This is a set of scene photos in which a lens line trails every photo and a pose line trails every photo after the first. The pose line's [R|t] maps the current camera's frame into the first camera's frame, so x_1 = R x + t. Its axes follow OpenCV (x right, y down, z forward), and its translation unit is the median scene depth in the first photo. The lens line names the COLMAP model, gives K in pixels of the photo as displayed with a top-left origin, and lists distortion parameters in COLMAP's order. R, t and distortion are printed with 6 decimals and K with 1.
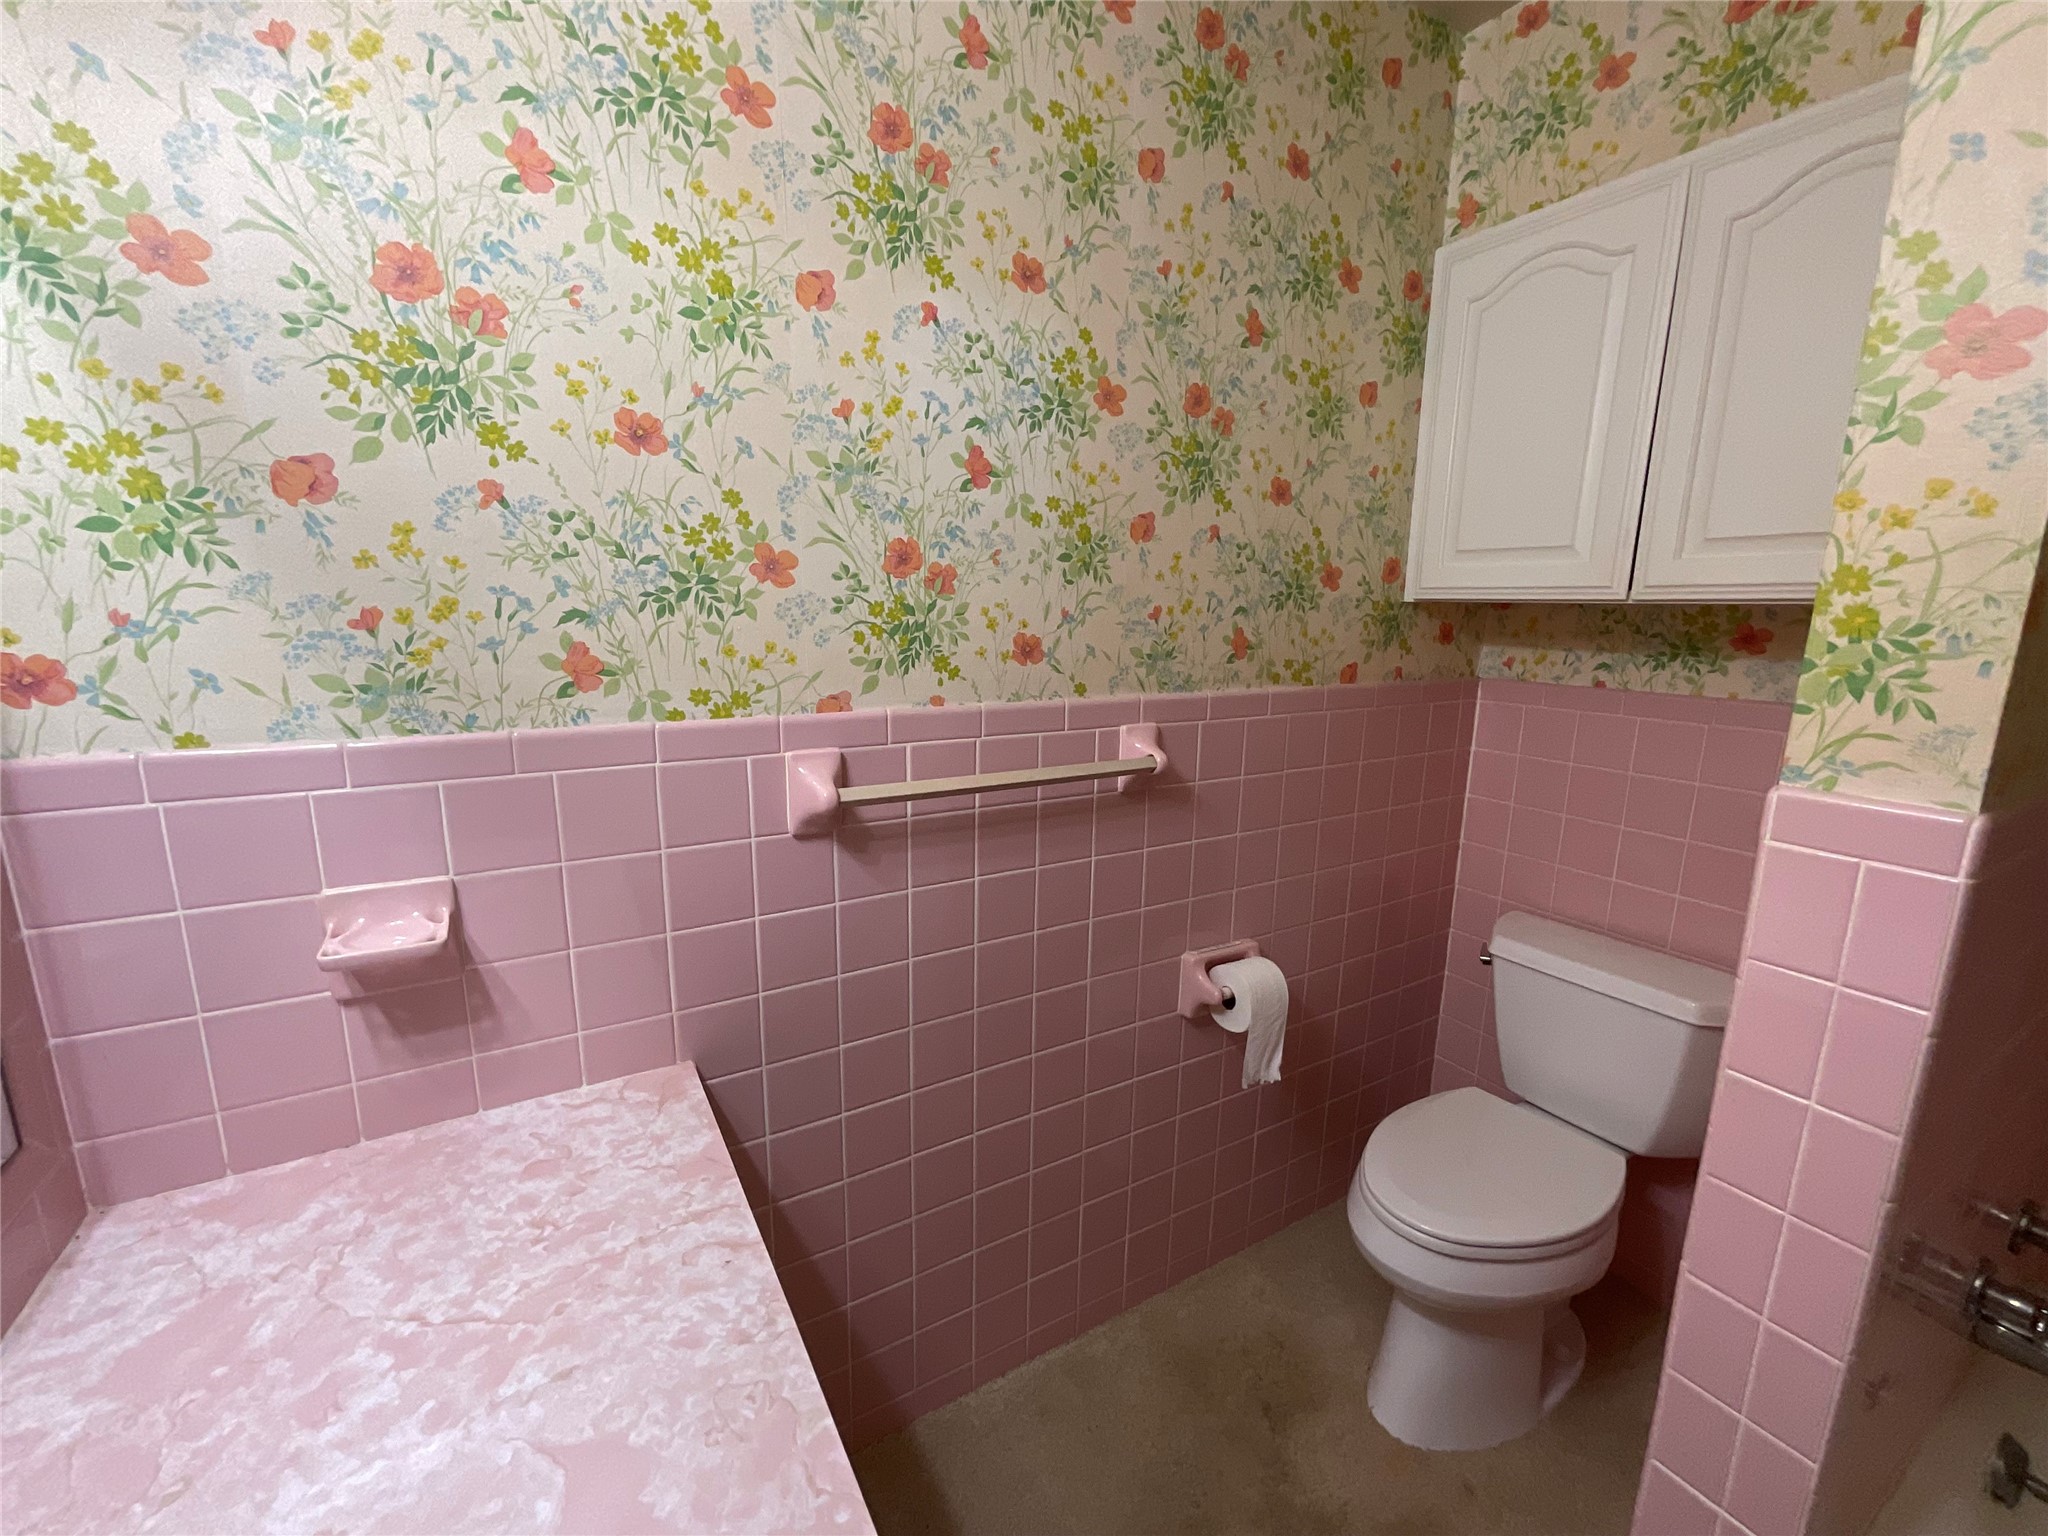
lens RADIAL K [[830.8, 0, 1026.1], [0, 830.8, 770.7], [0, 0, 1]] dist [-0.007270, 0.004306]
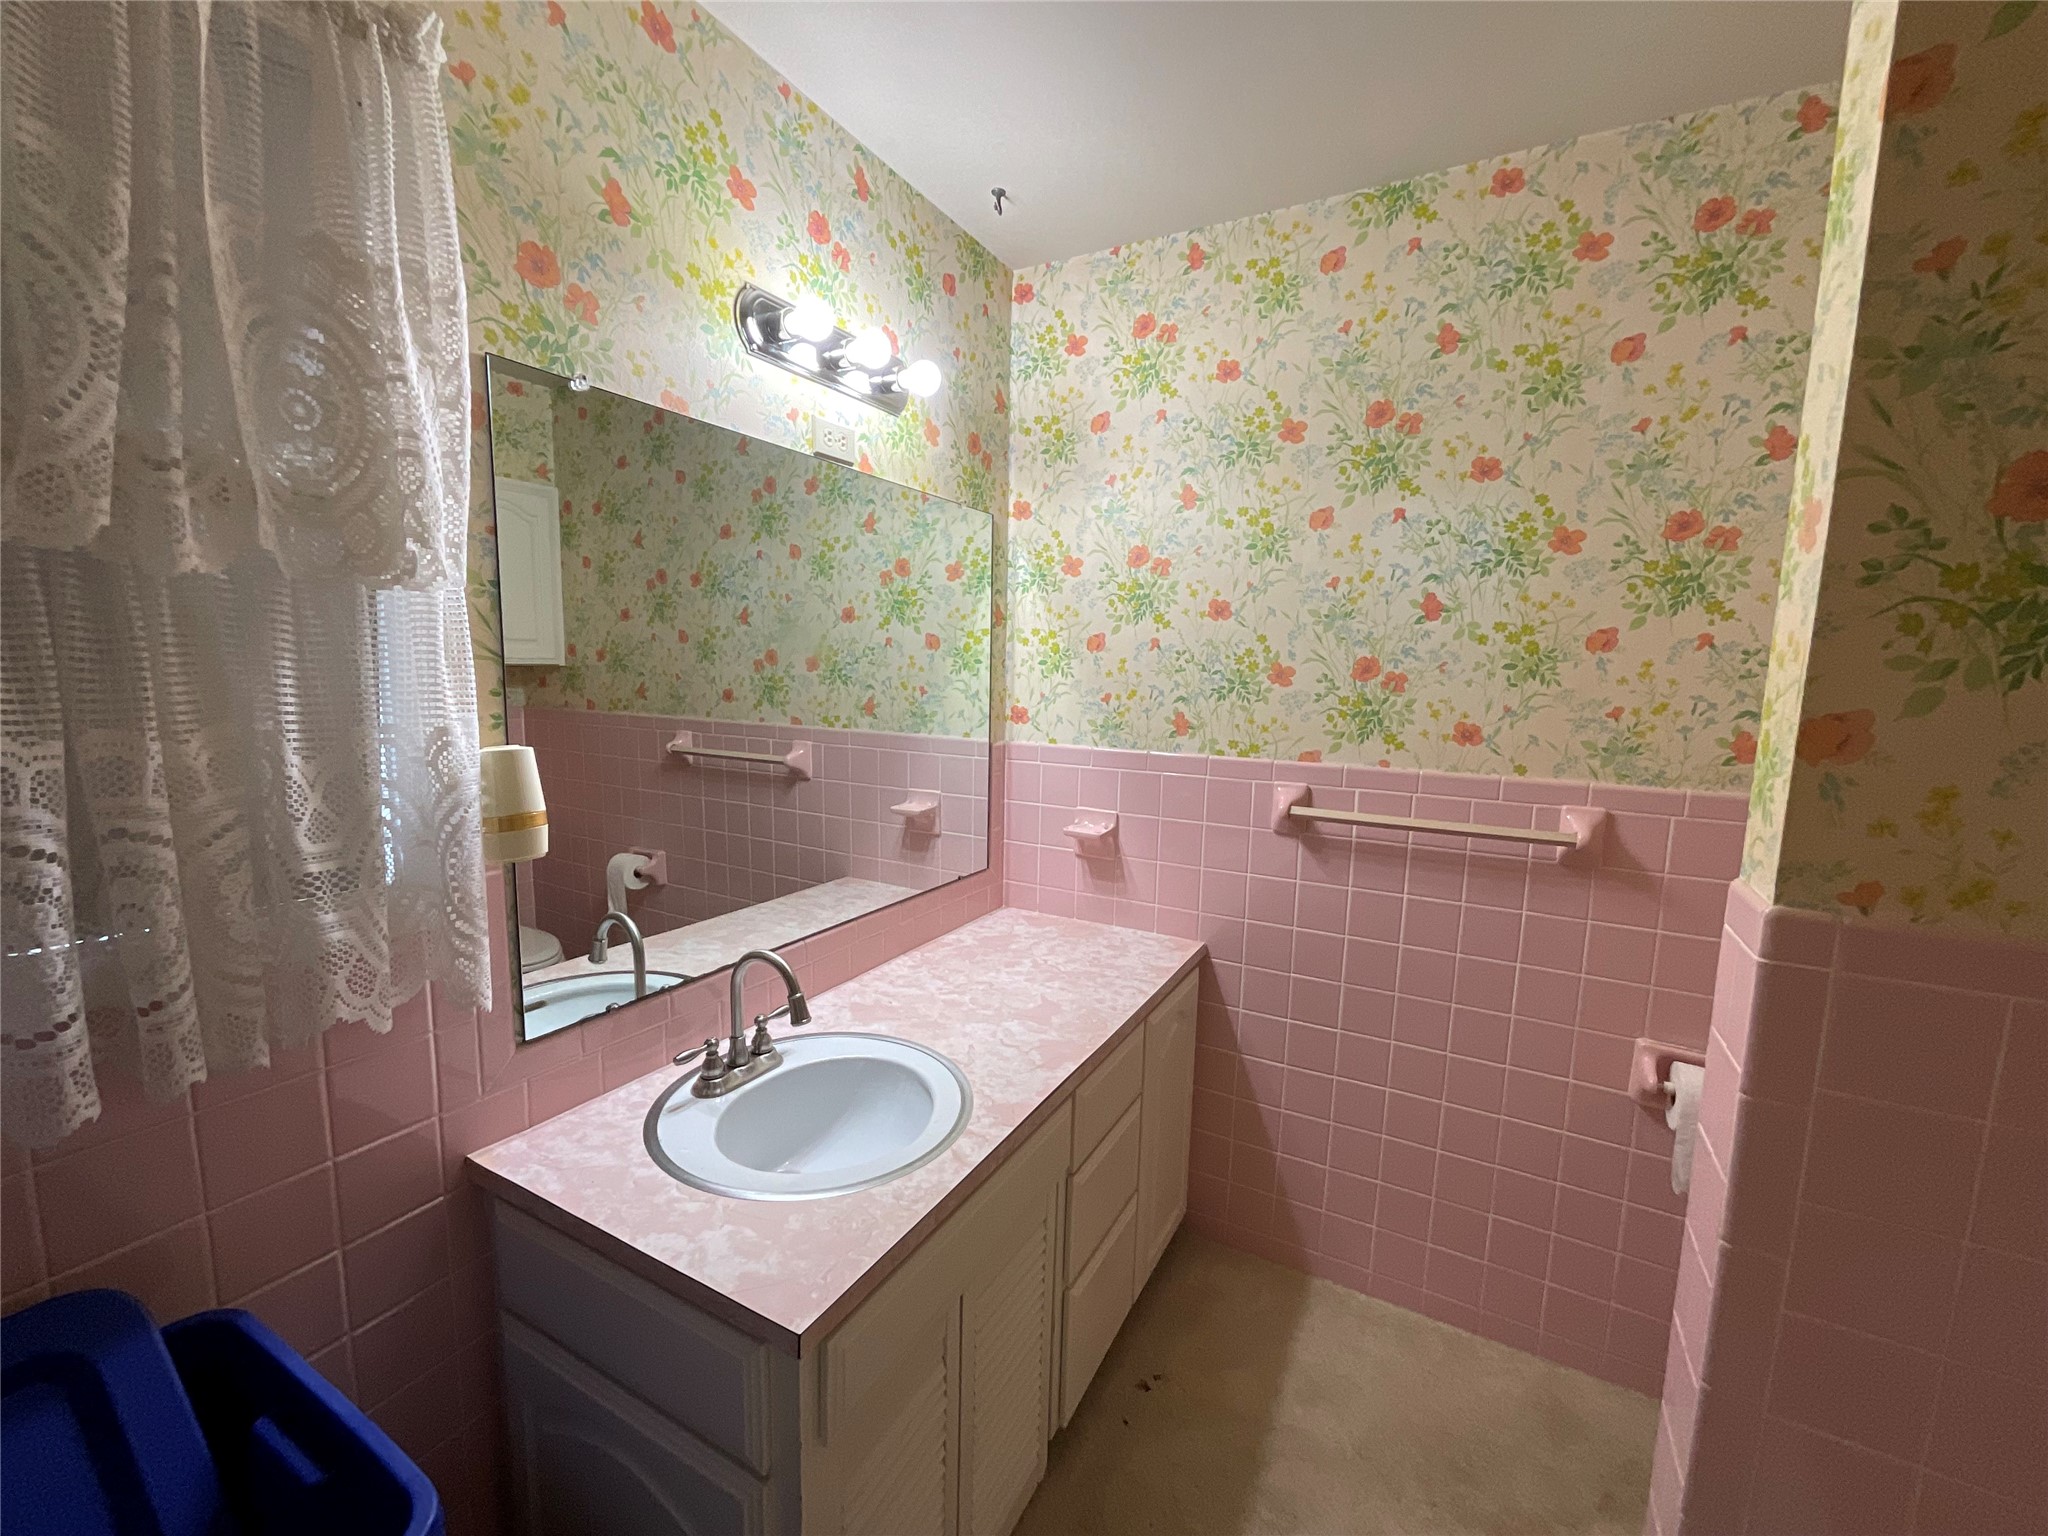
lens RADIAL K [[830.8, 0, 1022.5], [0, 830.8, 768.3], [0, 0, 1]] dist [-0.007270, 0.004306]
pose [[0.504878, 0.110271, -0.856118, 0.932155], [-0.179030, 0.983617, 0.021114, 0.008449], [0.844421, 0.142611, 0.516348, -0.336407]]
